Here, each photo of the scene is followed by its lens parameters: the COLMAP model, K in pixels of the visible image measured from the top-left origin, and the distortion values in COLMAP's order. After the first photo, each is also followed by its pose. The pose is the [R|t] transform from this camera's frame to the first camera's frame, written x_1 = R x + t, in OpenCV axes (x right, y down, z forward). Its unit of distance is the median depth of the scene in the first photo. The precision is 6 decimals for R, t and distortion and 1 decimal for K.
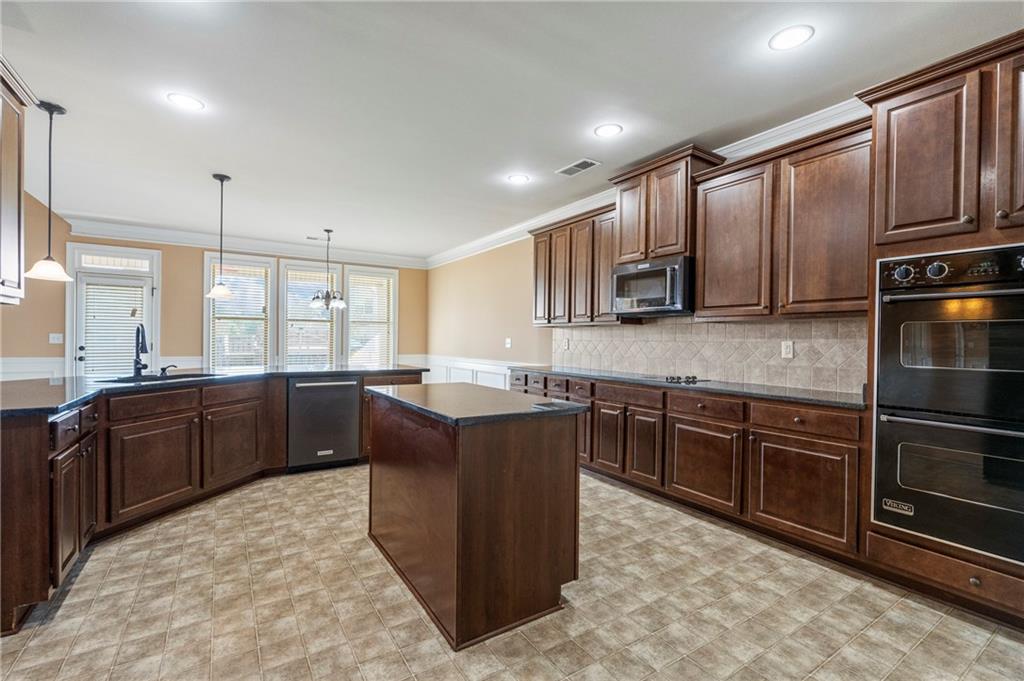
lens RADIAL K [[449.5, 0, 512.5], [0, 449.5, 340.3], [0, 0, 1]] dist [0.000441, 0.001085]
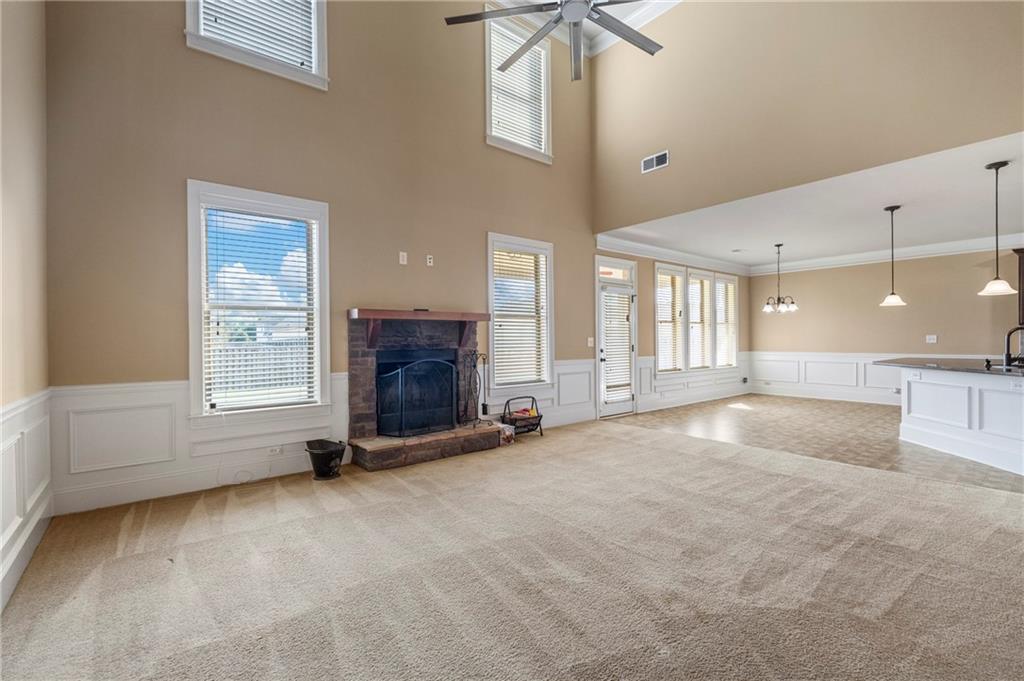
lens RADIAL K [[449.5, 0, 507.5], [0, 449.5, 346.4], [0, 0, 1]] dist [0.000441, 0.001085]
pose [[0.992624, -0.019272, 0.119696, -1.241237], [0.017317, 0.999700, 0.017349, -0.014550], [-0.119994, -0.015148, 0.992659, -0.071628]]
